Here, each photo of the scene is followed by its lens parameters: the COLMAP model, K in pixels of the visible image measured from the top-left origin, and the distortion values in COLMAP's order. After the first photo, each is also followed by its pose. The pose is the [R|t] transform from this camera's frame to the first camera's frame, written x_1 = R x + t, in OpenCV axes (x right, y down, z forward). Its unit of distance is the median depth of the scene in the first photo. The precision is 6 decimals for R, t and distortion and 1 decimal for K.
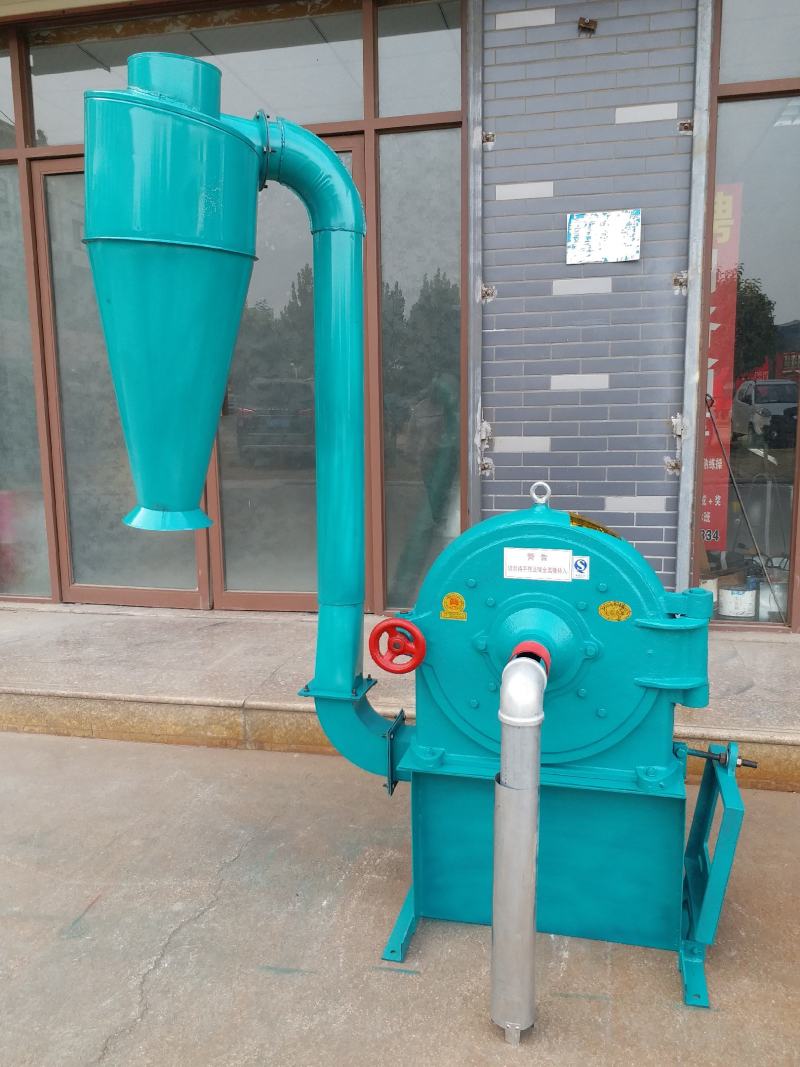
lens RADIAL K [[863.5, 0, 395.2], [0, 863.5, 535.0], [0, 0, 1]] dist [0.024898, -0.010434]
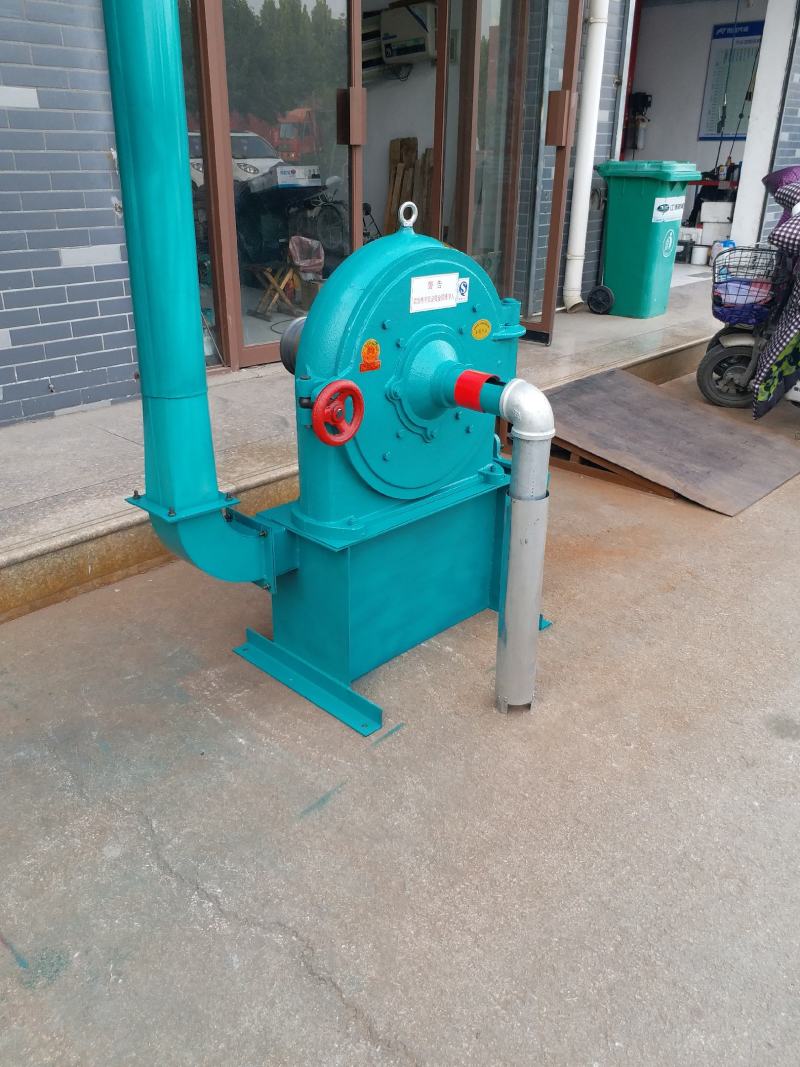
lens RADIAL K [[863.8, 0, 401.9], [0, 863.8, 537.1], [0, 0, 1]] dist [0.010485, -0.014398]
pose [[0.493646, -0.331519, 0.803996, -0.427449], [0.113228, 0.941122, 0.318540, -0.012537], [-0.862261, -0.066211, 0.502118, 0.310198]]
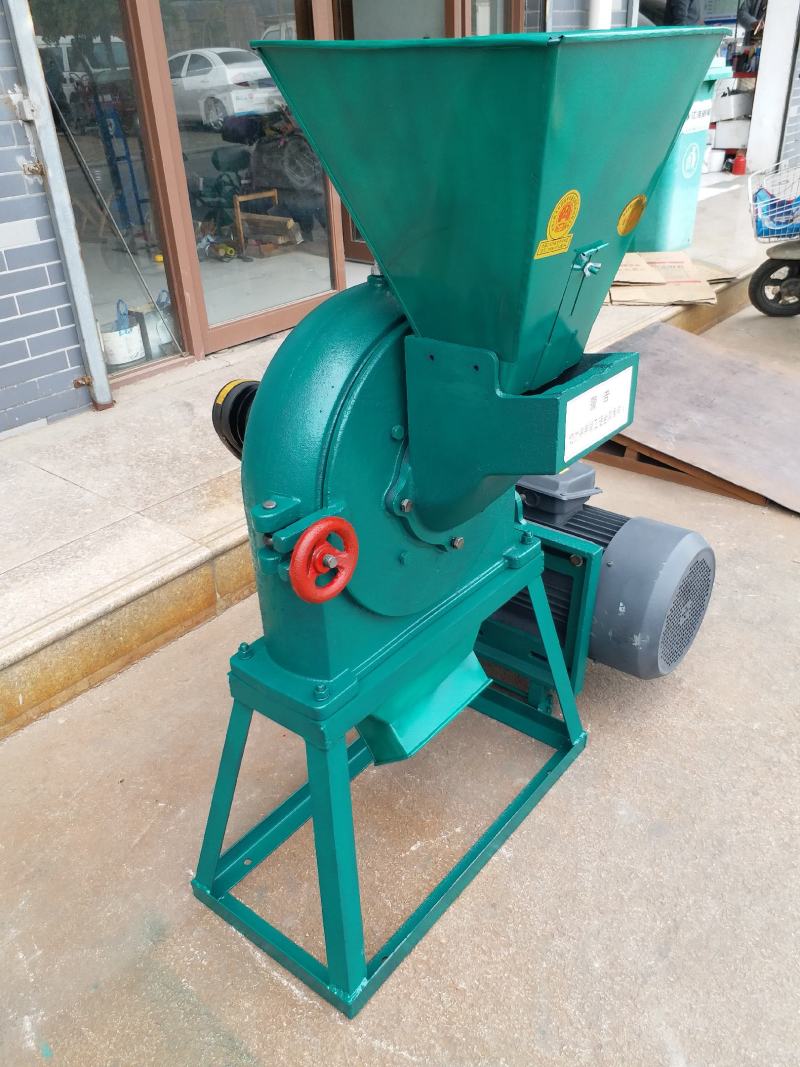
lens RADIAL K [[861.6, 0, 397.3], [0, 861.6, 532.8], [0, 0, 1]] dist [0.011407, -0.011050]
pose [[0.460264, -0.431034, 0.776123, -0.233664], [0.170179, 0.900851, 0.399382, -0.051196], [-0.871319, -0.051741, 0.487982, 0.450959]]
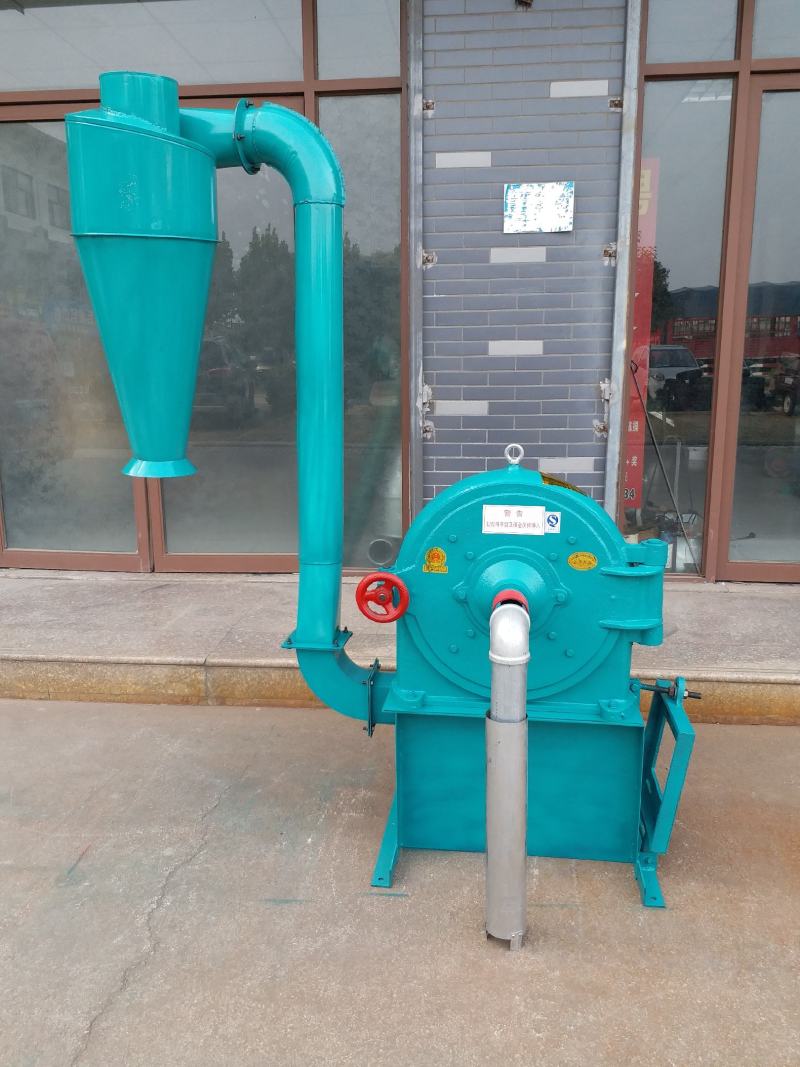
lens RADIAL K [[859.3, 0, 394.2], [0, 859.3, 537.0], [0, 0, 1]] dist [0.056012, -0.071668]
pose [[0.993289, -0.014939, 0.114694, -0.064686], [0.009578, 0.998842, 0.047150, 0.001246], [-0.115266, -0.045735, 0.992281, -0.036032]]
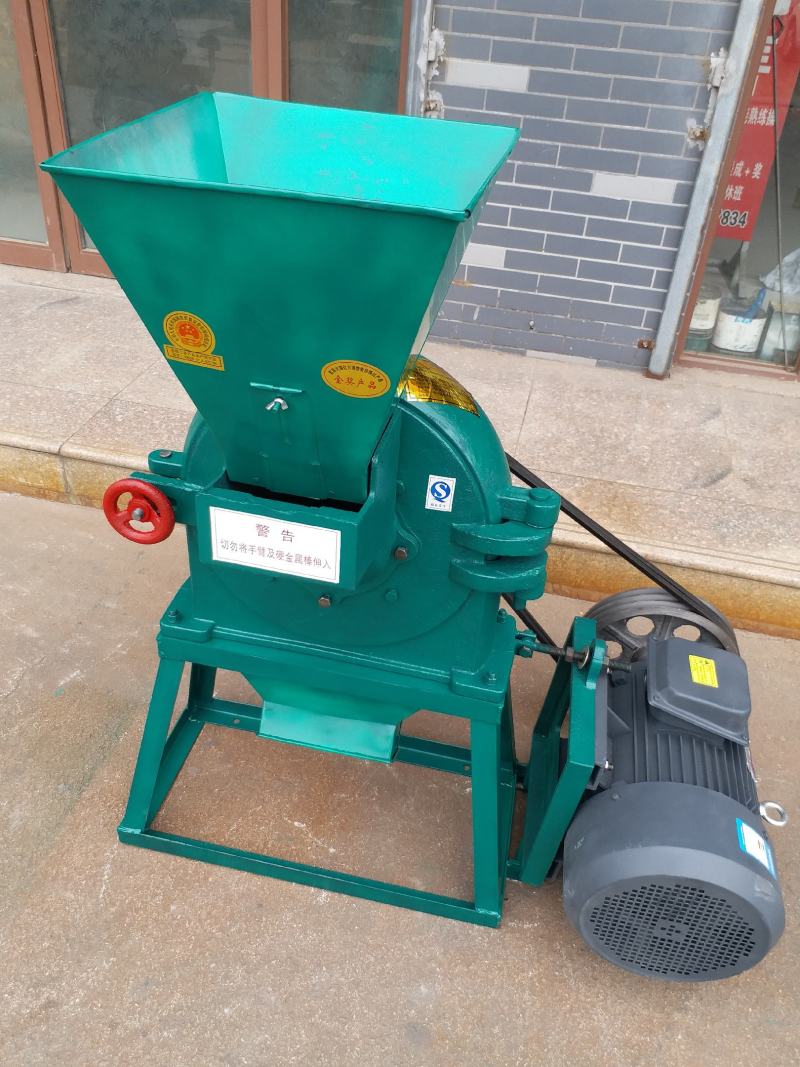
lens RADIAL K [[866.2, 0, 400.5], [0, 866.2, 535.1], [0, 0, 1]] dist [0.012217, -0.019382]
pose [[0.996805, 0.067825, 0.042183, 0.089694], [-0.079451, 0.896166, 0.436547, -0.087936], [-0.008194, -0.438504, 0.898692, 0.277972]]
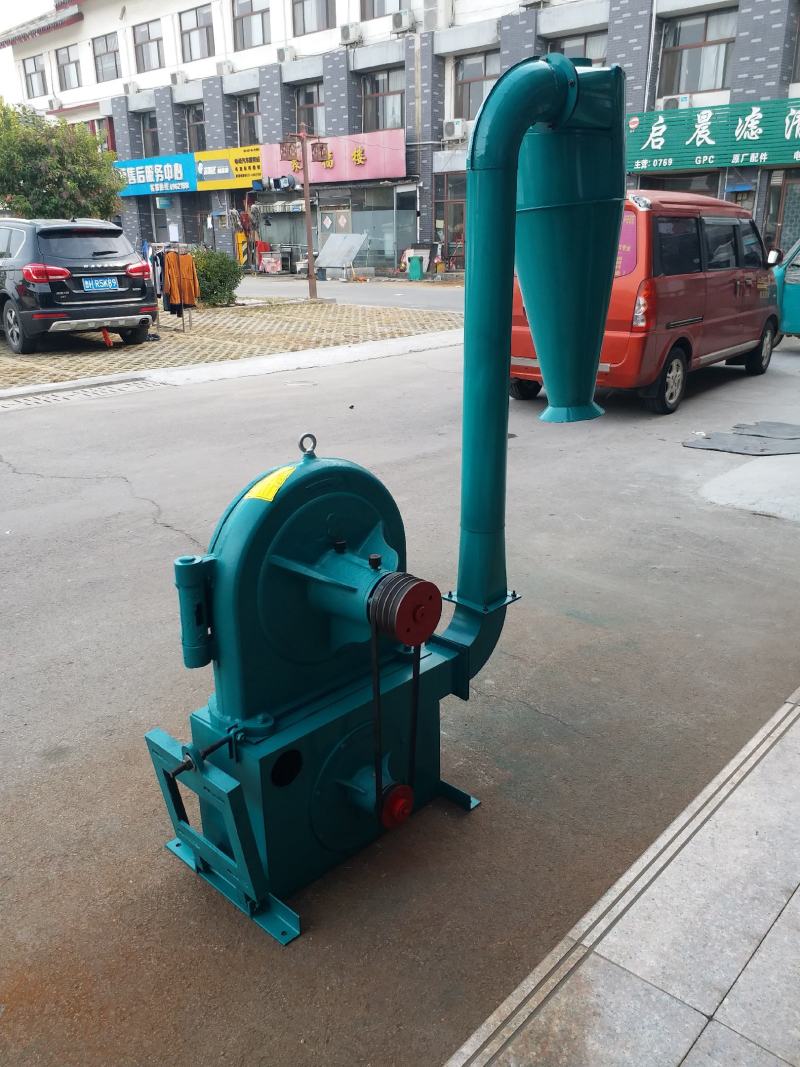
lens RADIAL K [[863.5, 0, 395.2], [0, 863.5, 535.0], [0, 0, 1]] dist [0.024898, -0.010434]
pose [[-0.503419, 0.306480, -0.807861, 0.607511], [-0.109758, 0.904721, 0.411622, -0.239834], [0.857043, 0.295887, -0.421815, 0.952711]]
